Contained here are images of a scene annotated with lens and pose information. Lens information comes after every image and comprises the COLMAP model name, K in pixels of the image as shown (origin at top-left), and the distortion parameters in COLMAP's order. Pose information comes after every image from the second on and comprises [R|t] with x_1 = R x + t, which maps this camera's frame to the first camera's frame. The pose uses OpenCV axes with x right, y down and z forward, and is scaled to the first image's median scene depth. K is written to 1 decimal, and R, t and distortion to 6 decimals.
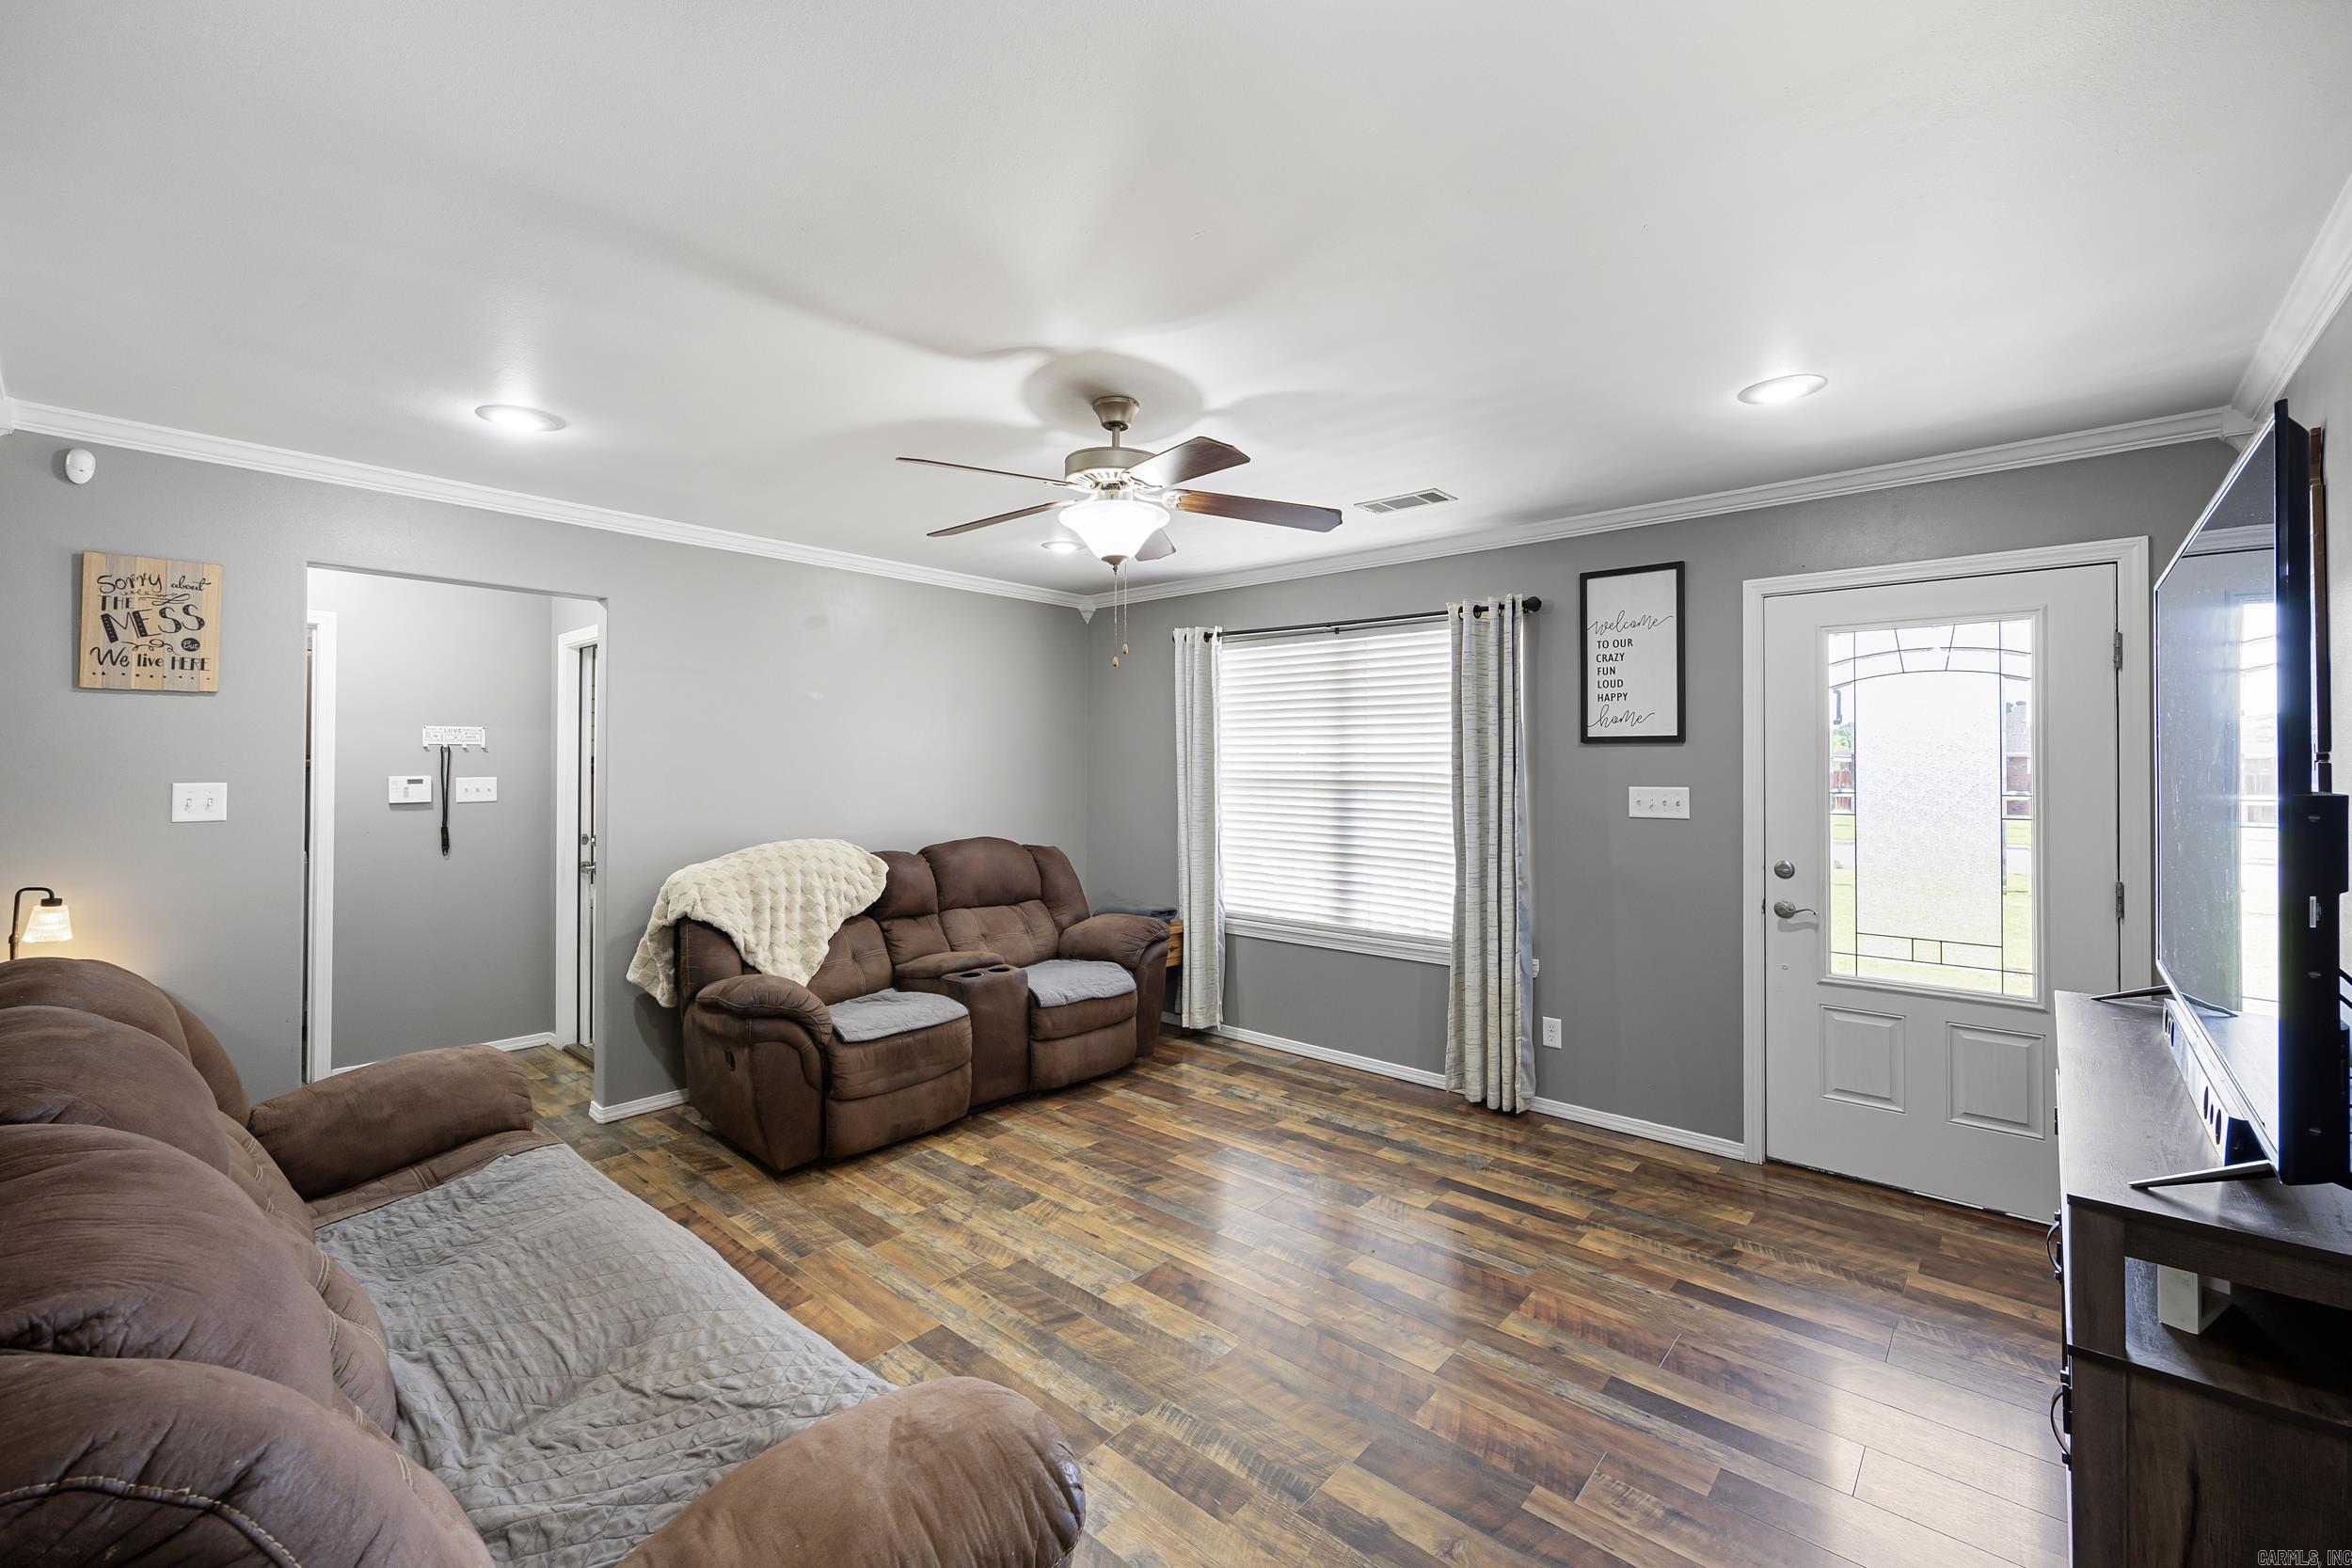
lens RADIAL K [[965.5, 0, 1177.3], [0, 965.5, 772.6], [0, 0, 1]] dist [-0.003296, 0.000254]
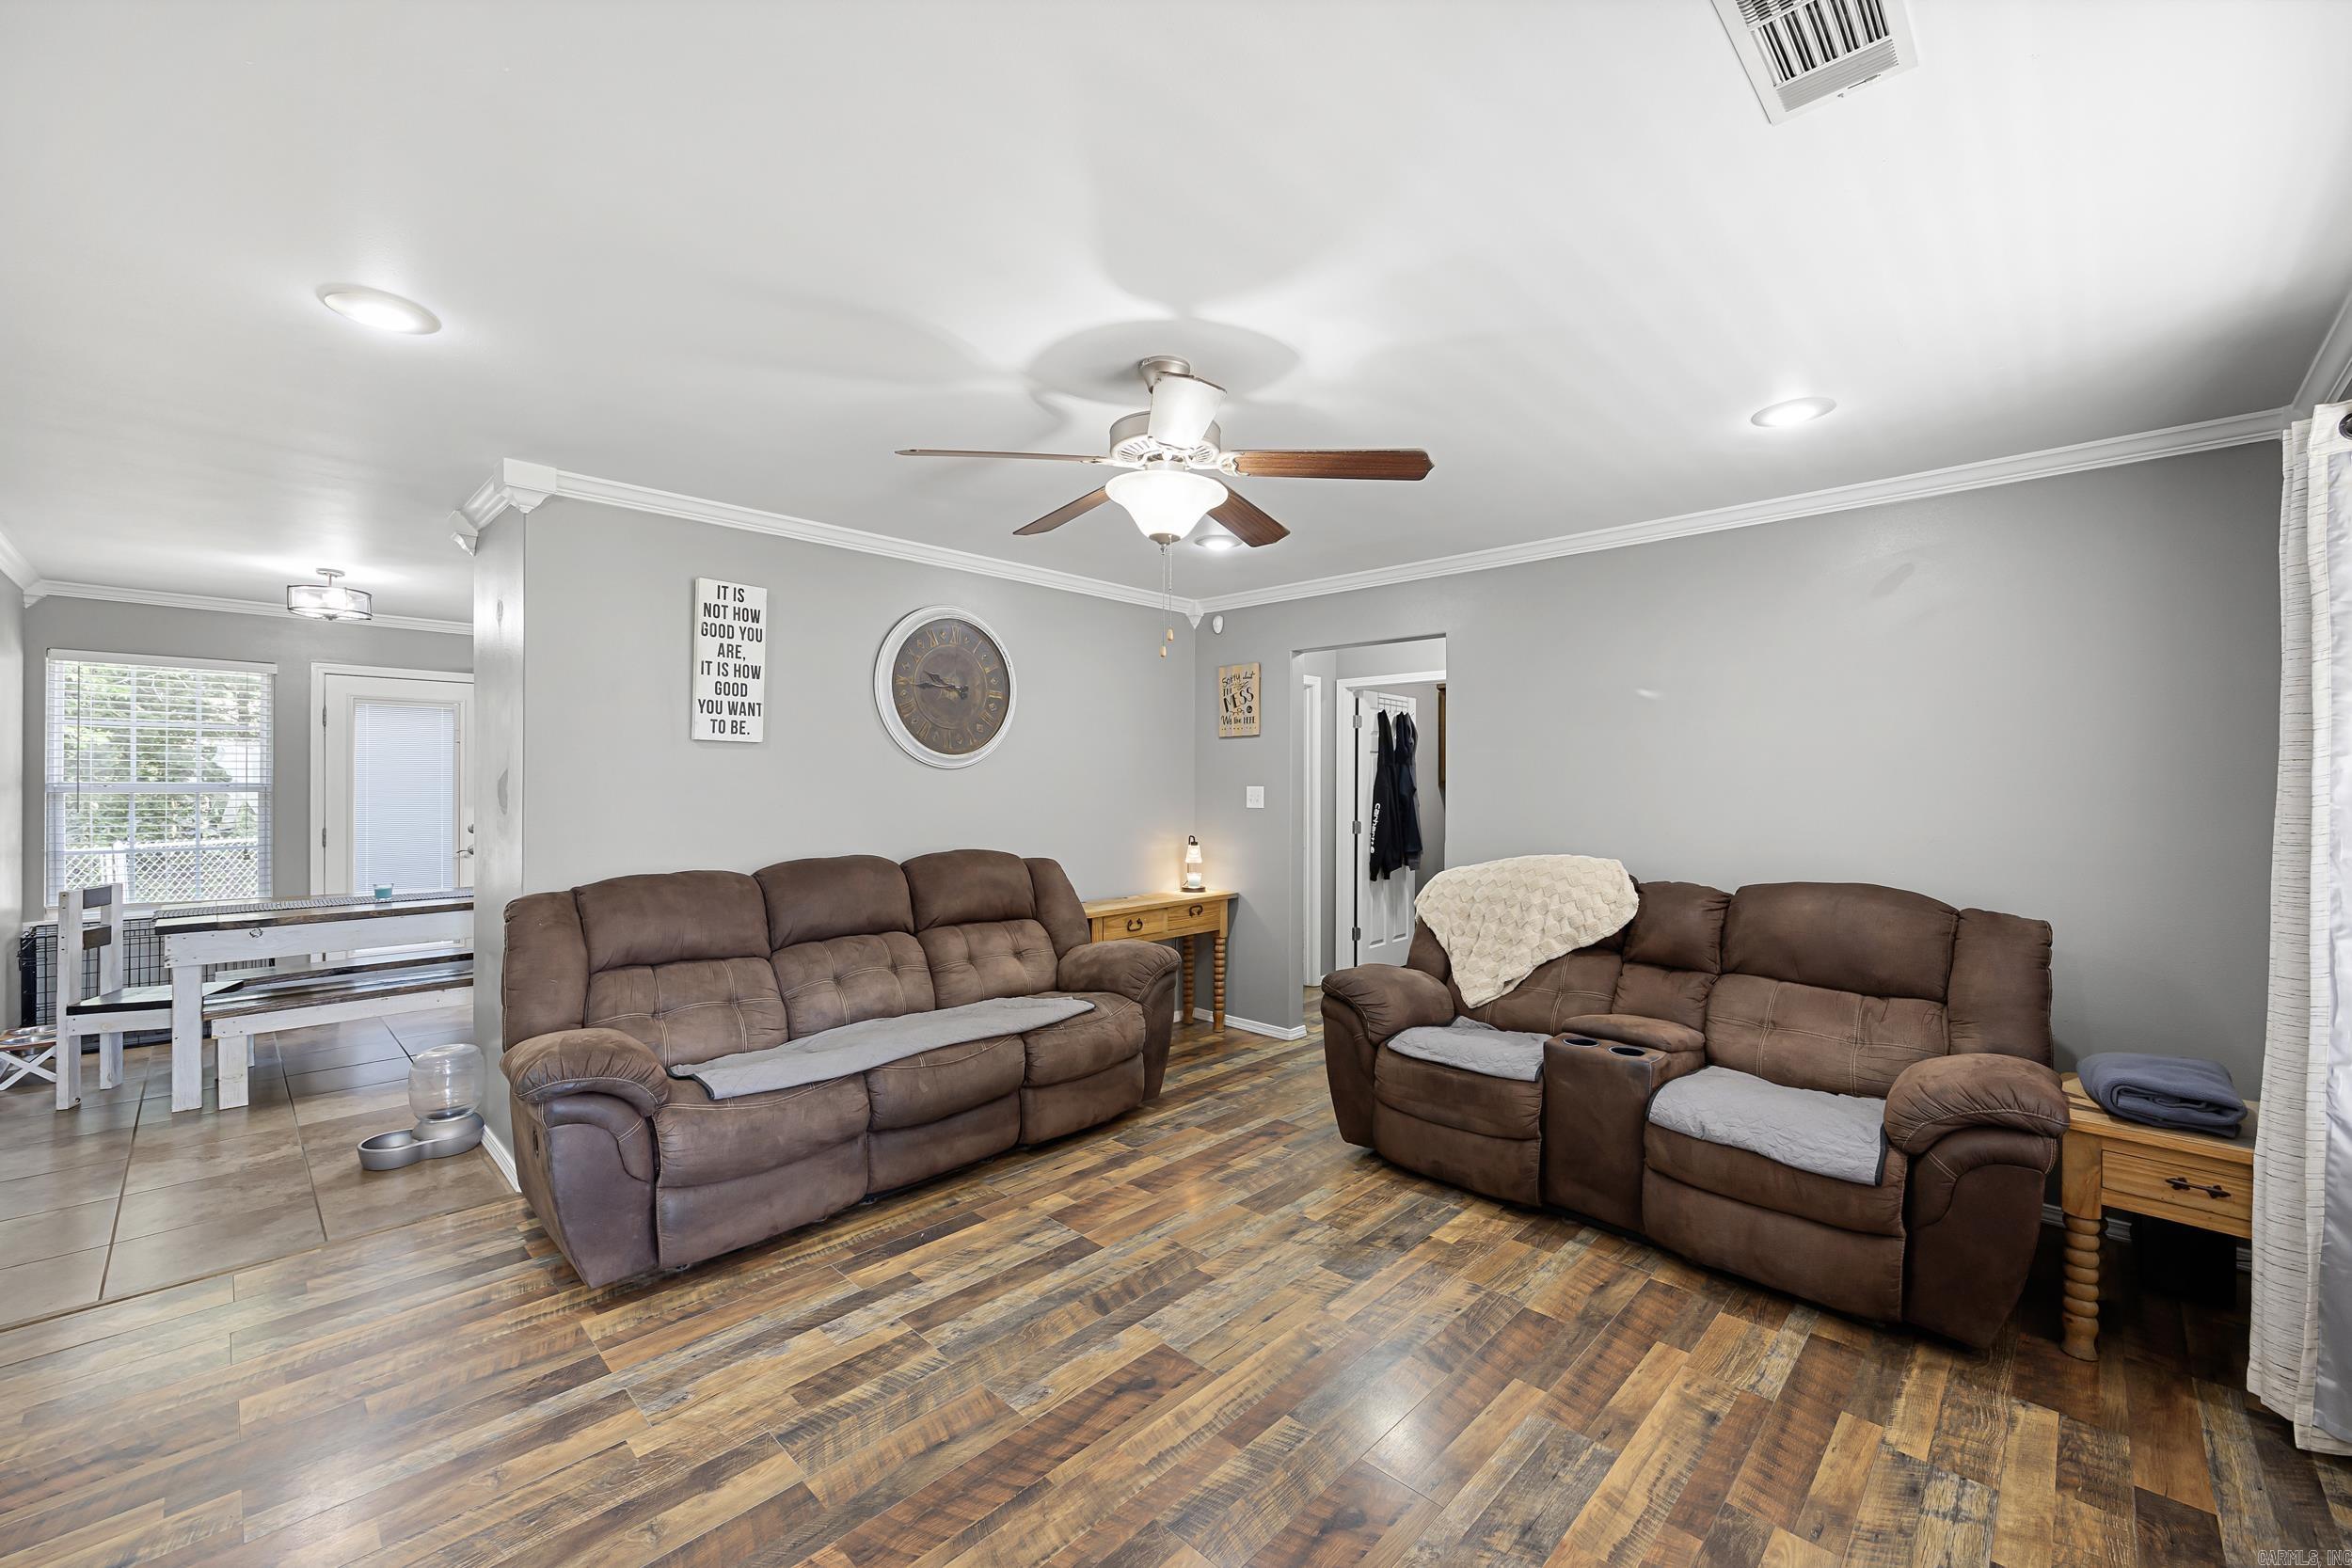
lens RADIAL K [[945.9, 0, 1181.0], [0, 945.9, 792.9], [0, 0, 1]] dist [-0.002765, -0.000252]
pose [[-0.049944, 0.006941, -0.998728, 0.601249], [-0.007800, 0.999943, 0.007339, 0.008911], [0.998722, 0.008157, -0.049887, 0.774099]]
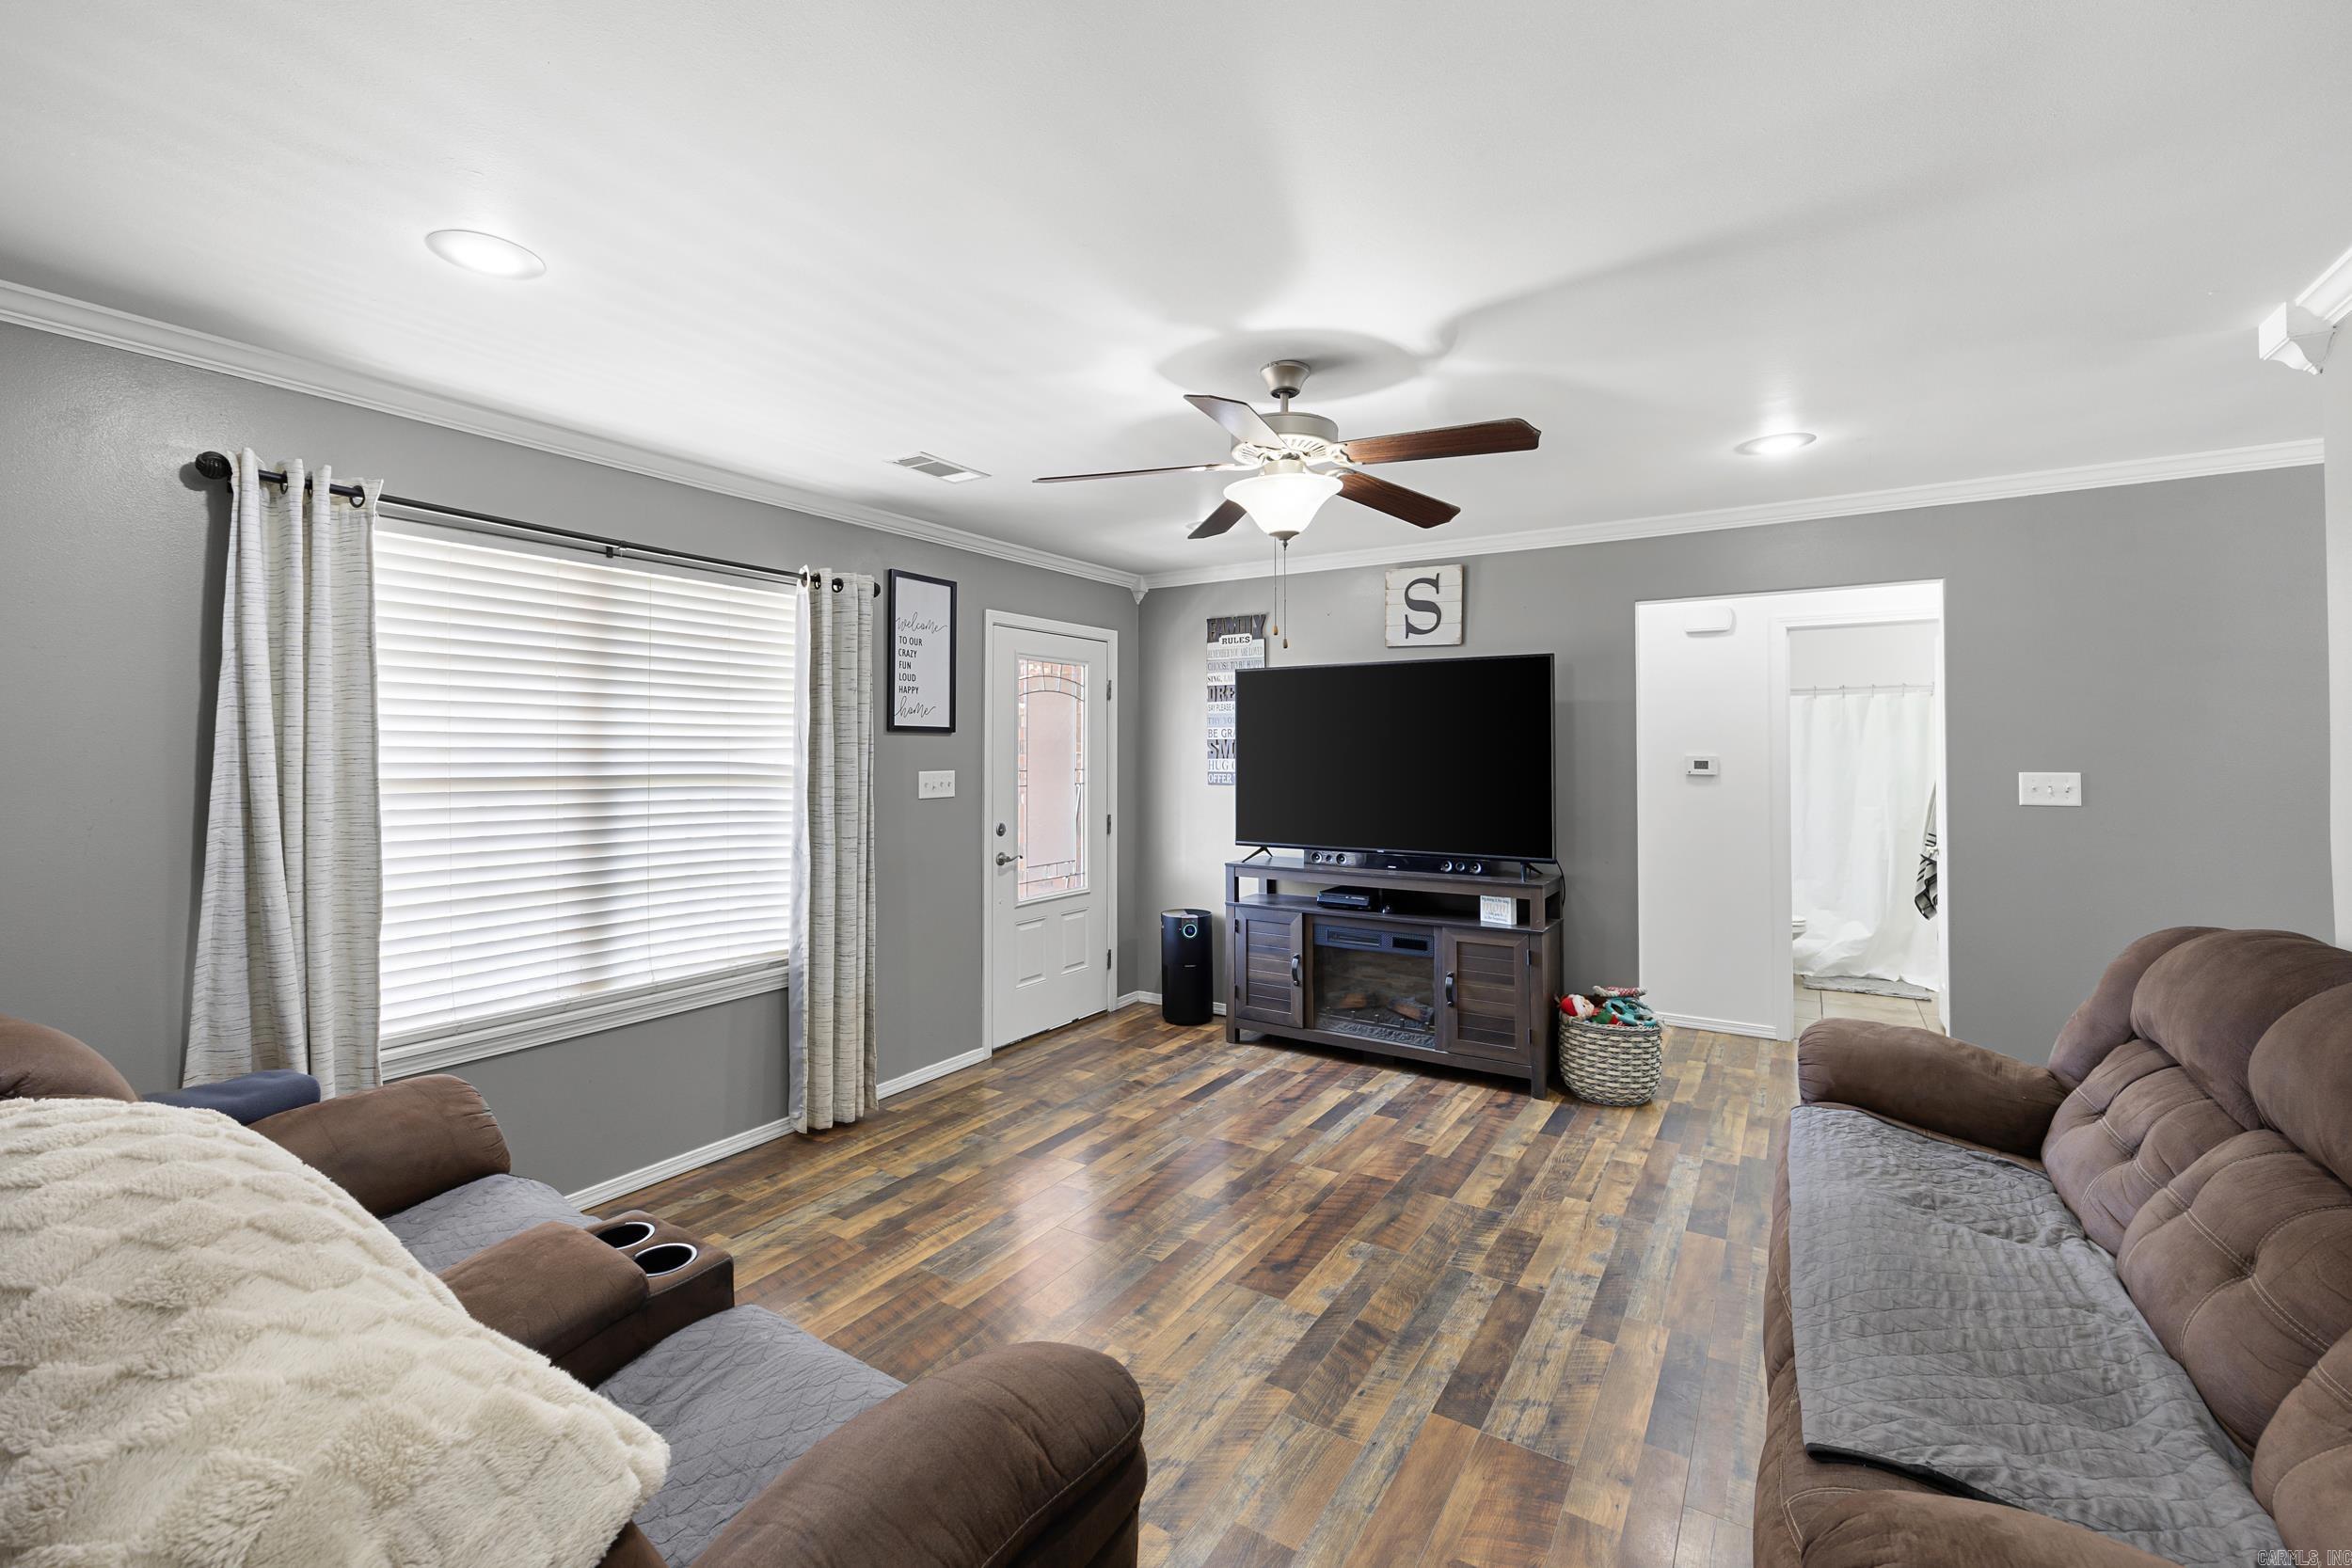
lens RADIAL K [[978.5, 0, 1175.5], [0, 978.5, 743.4], [0, 0, 1]] dist [-0.002113, 0.000152]
pose [[-0.146846, 0.007173, 0.989133, -0.720224], [0.009530, 0.999938, -0.005837, -0.008640], [-0.989113, 0.008569, -0.146905, 0.908705]]
